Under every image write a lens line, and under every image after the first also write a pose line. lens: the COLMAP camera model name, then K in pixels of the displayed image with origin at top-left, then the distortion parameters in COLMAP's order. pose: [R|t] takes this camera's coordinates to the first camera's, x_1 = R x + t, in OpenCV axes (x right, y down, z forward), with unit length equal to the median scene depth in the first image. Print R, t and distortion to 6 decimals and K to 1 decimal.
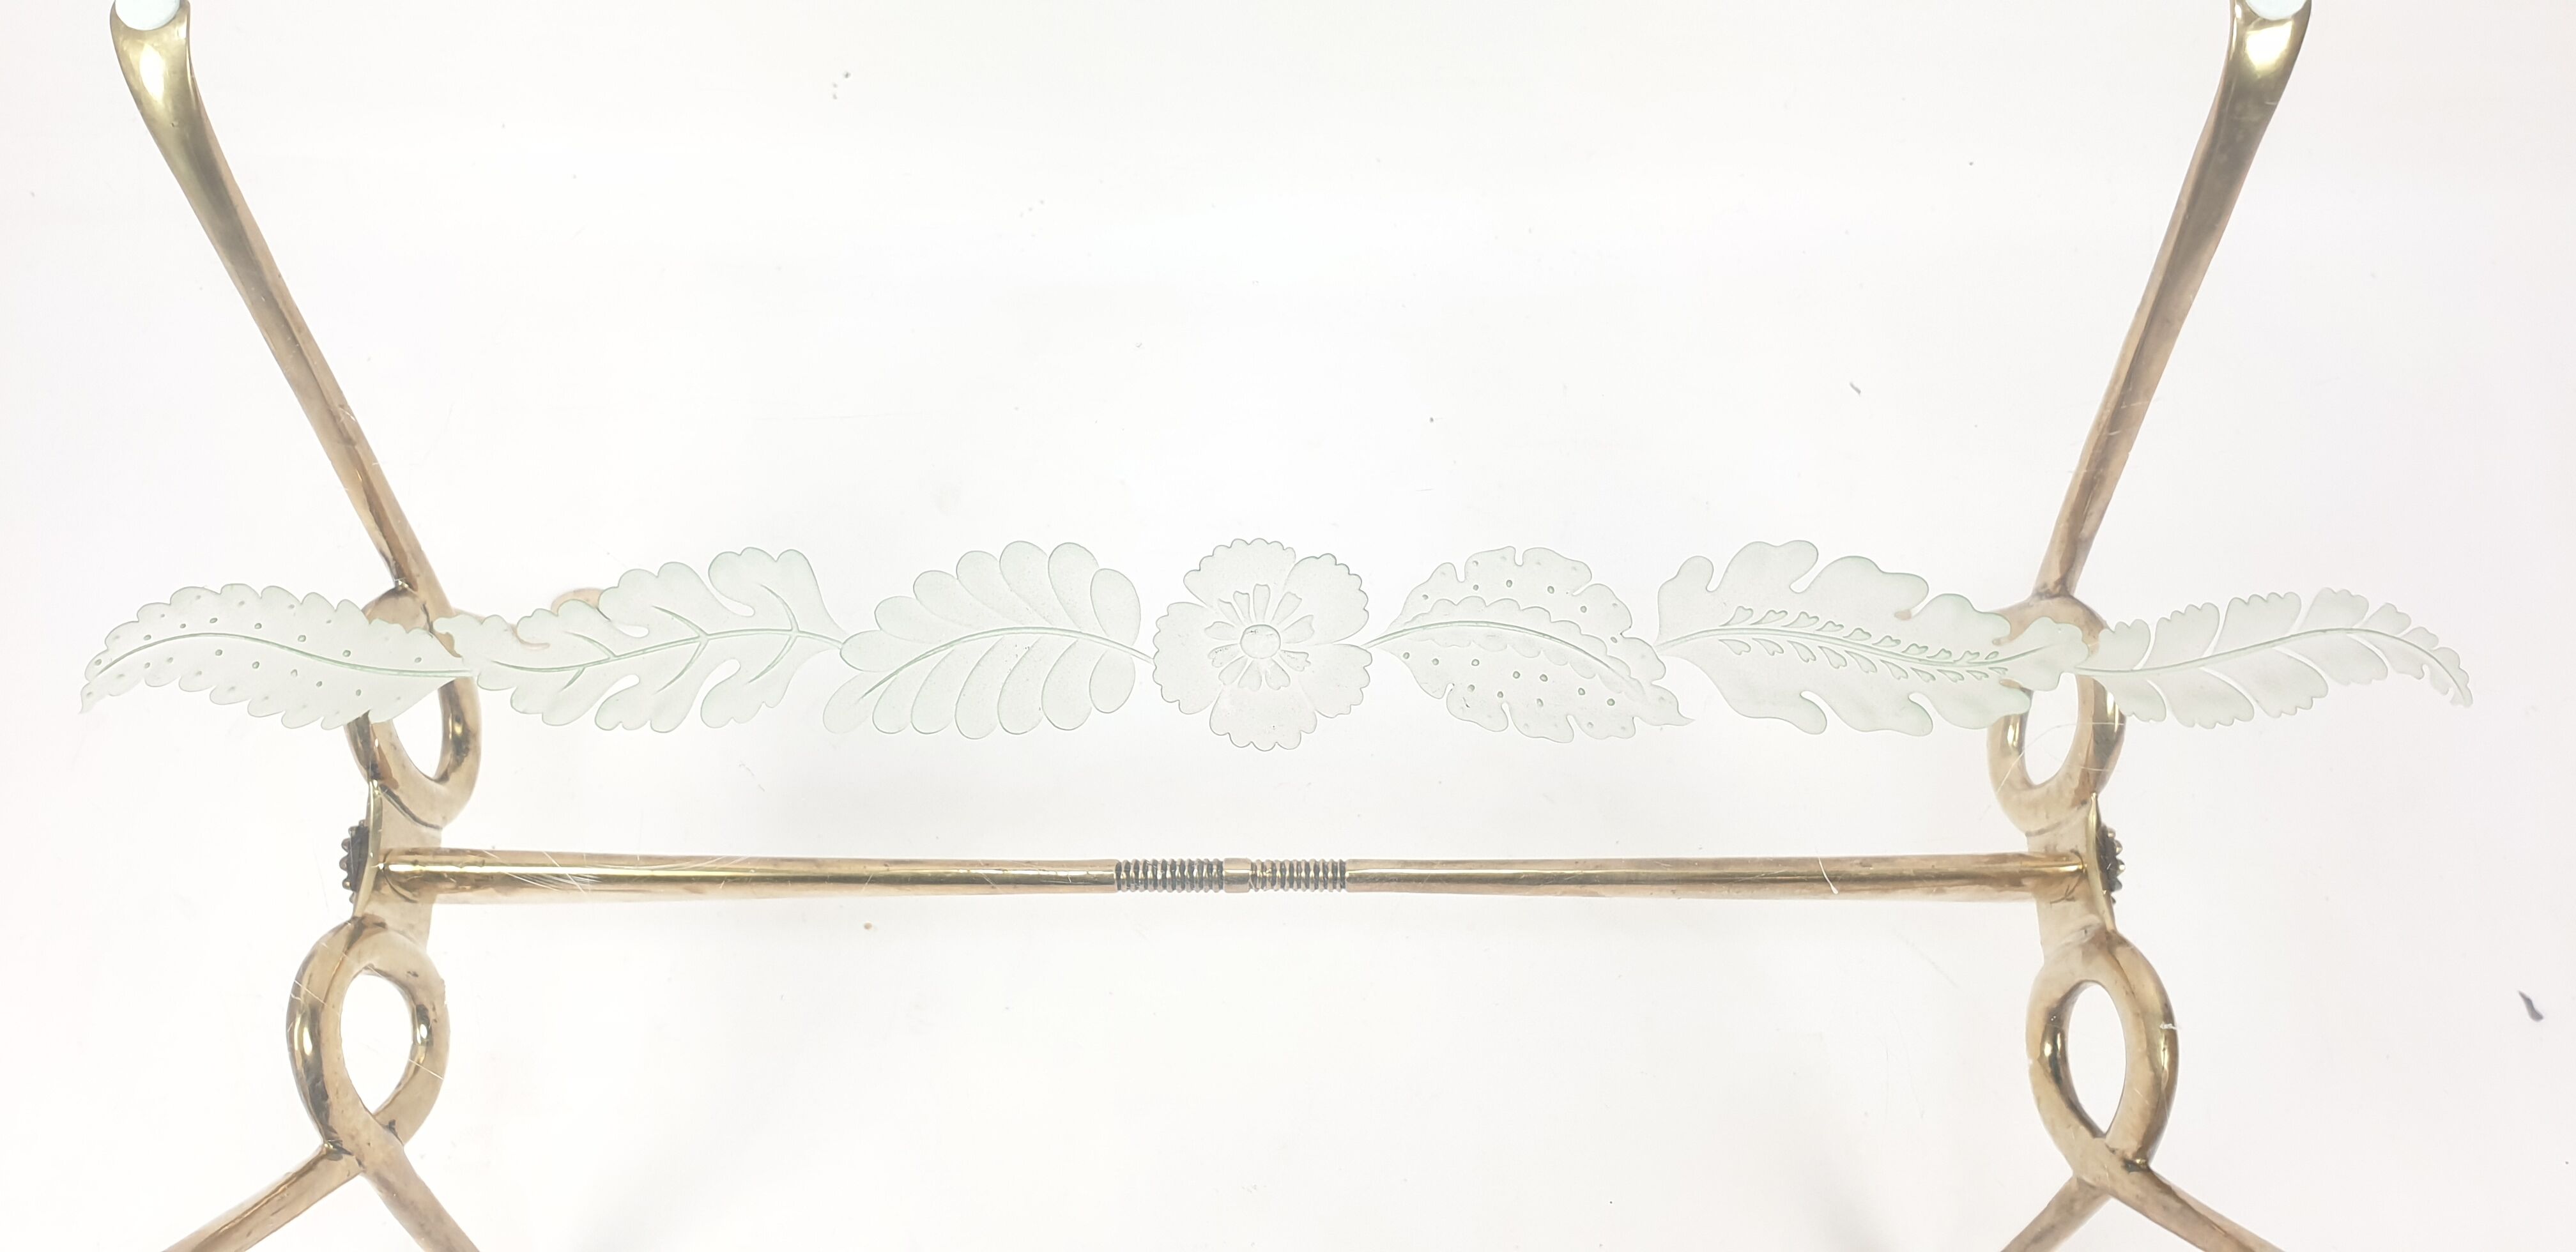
lens RADIAL K [[2095.1, 0, 1288.0], [0, 2095.1, 626.0], [0, 0, 1]] dist [0.042457, 0.000273]
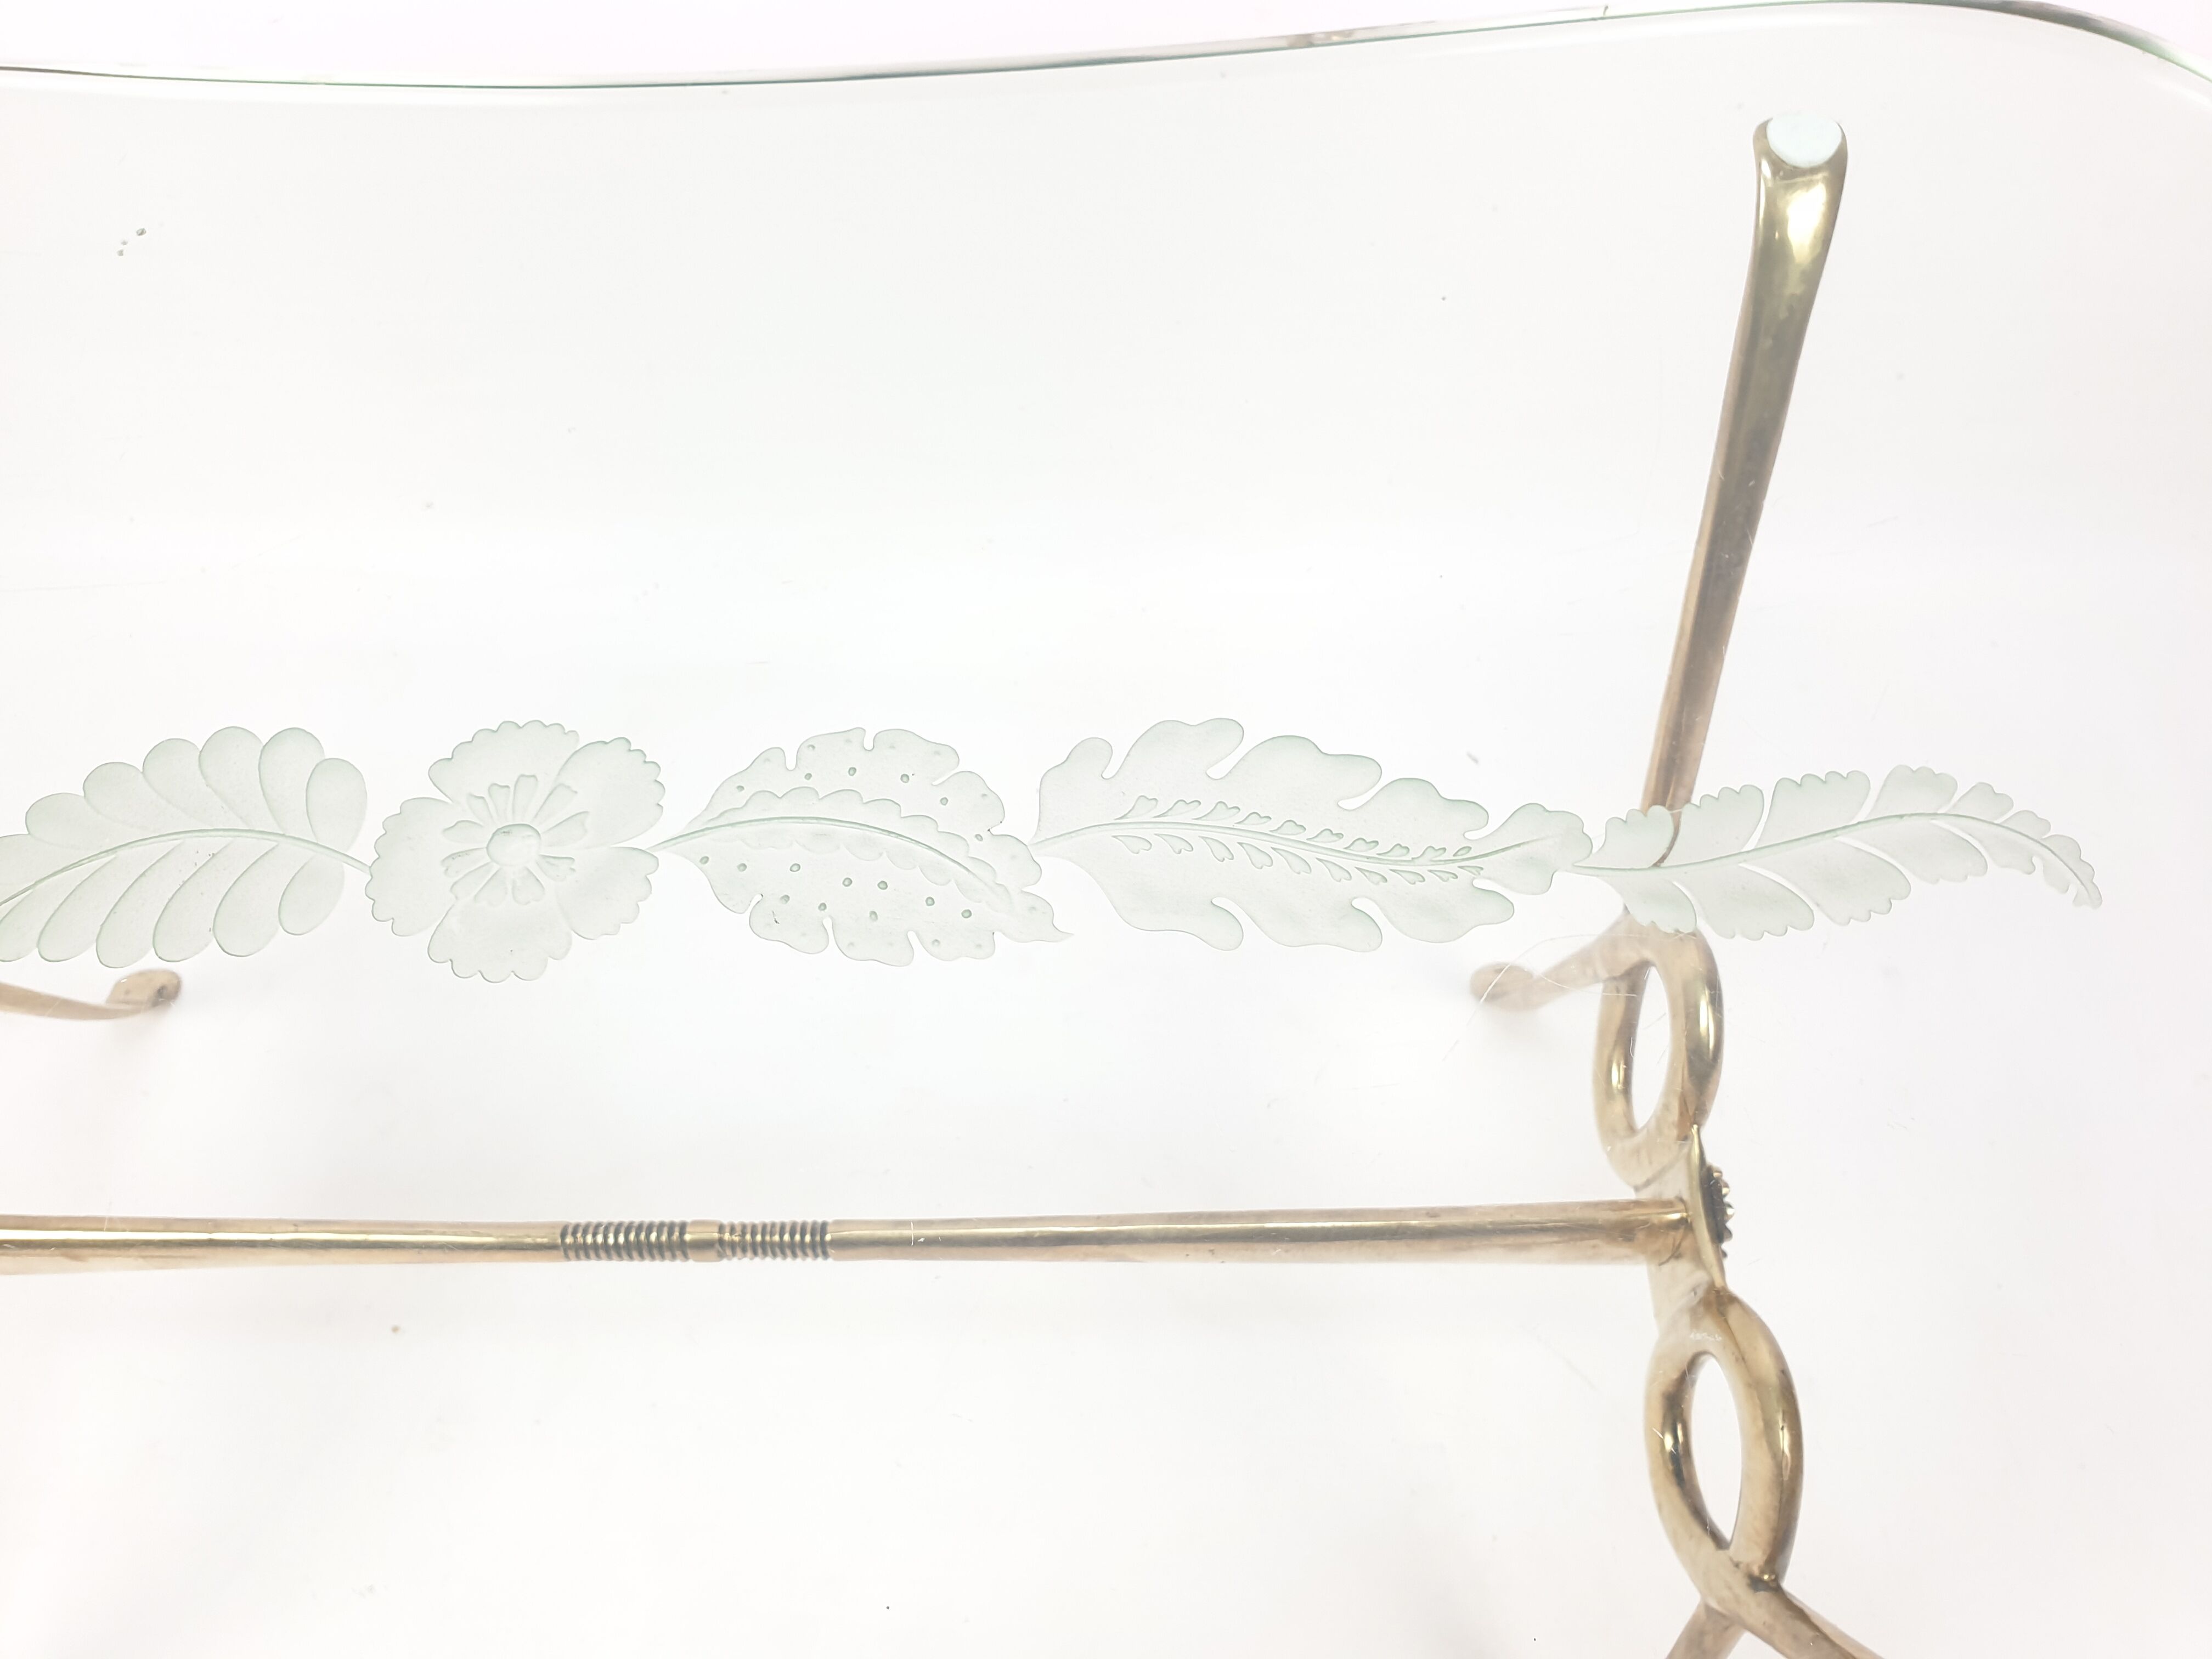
lens RADIAL K [[1776.3, 0, 1127.4], [0, 1776.3, 827.1], [0, 0, 1]] dist [0.021120, 0.000440]
pose [[0.999991, -0.004273, -0.000339, 0.167057], [0.004155, 0.985714, -0.168378, 0.088428], [0.001054, 0.168375, 0.985722, 0.291097]]
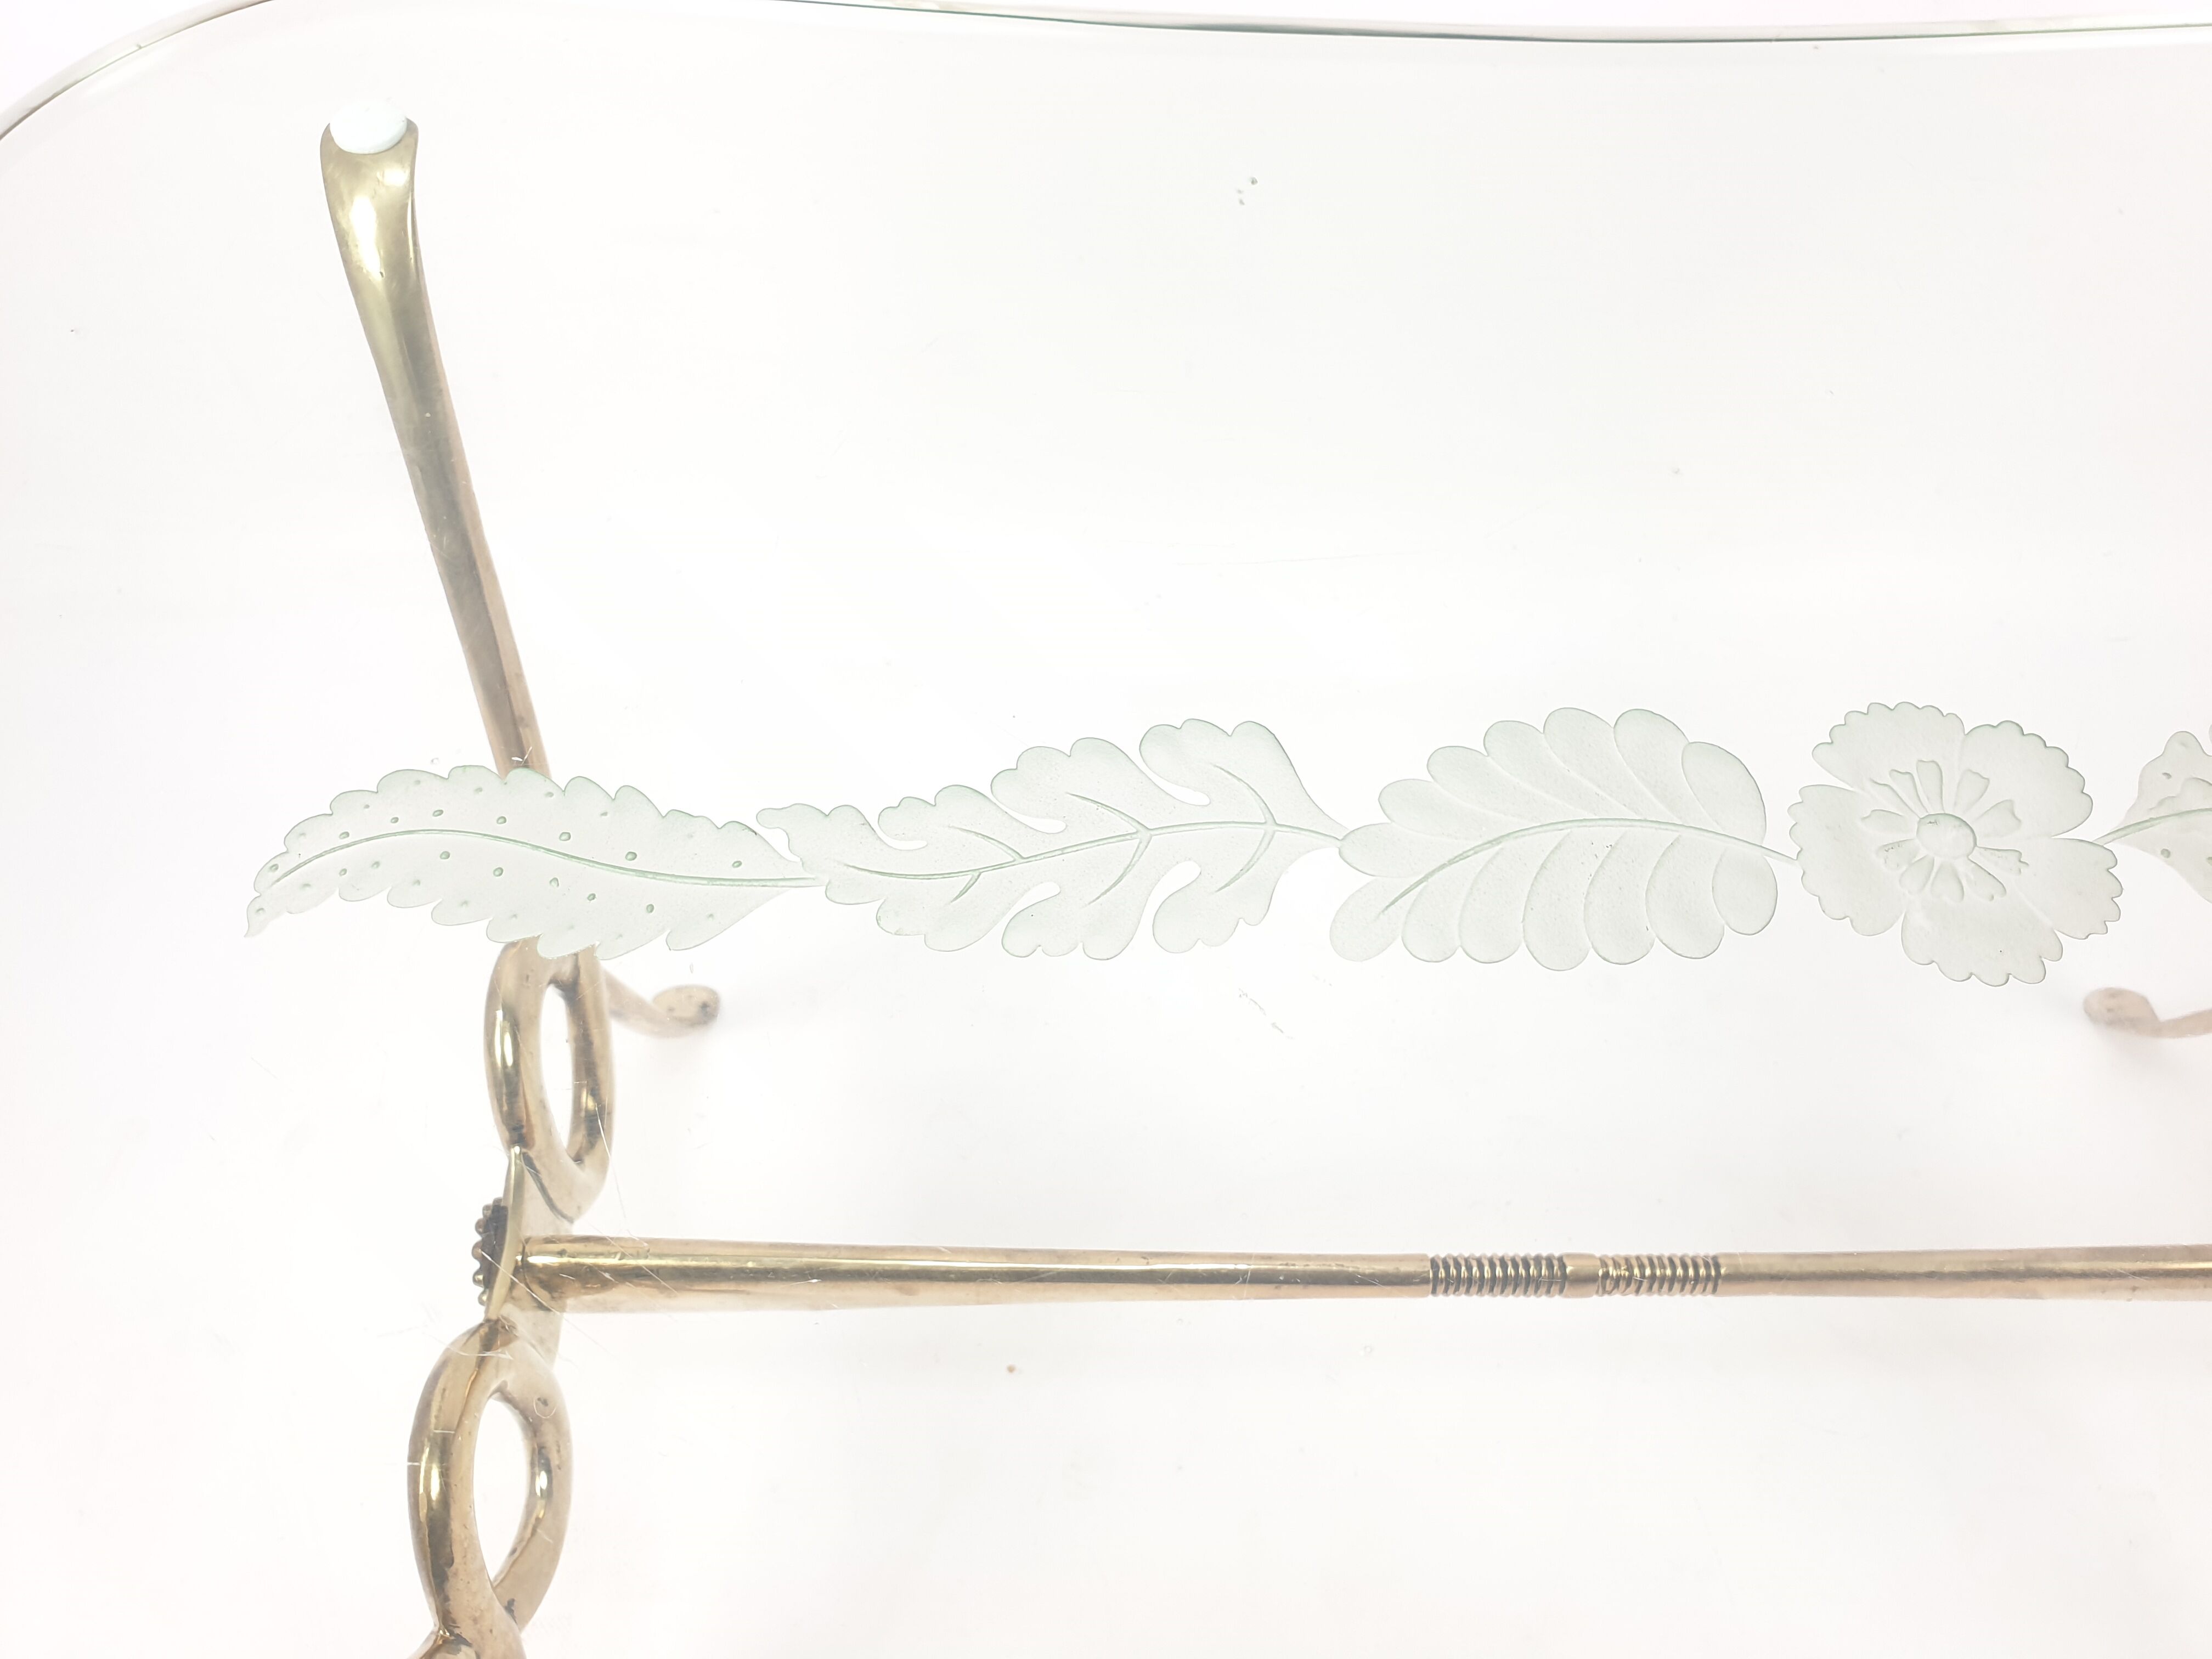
lens RADIAL K [[1776.3, 0, 1127.4], [0, 1776.3, 827.1], [0, 0, 1]] dist [0.021120, 0.000440]
pose [[0.999812, -0.001352, 0.019354, -0.235956], [0.004988, 0.981953, -0.189059, 0.091817], [-0.018749, 0.189120, 0.981775, 0.340281]]
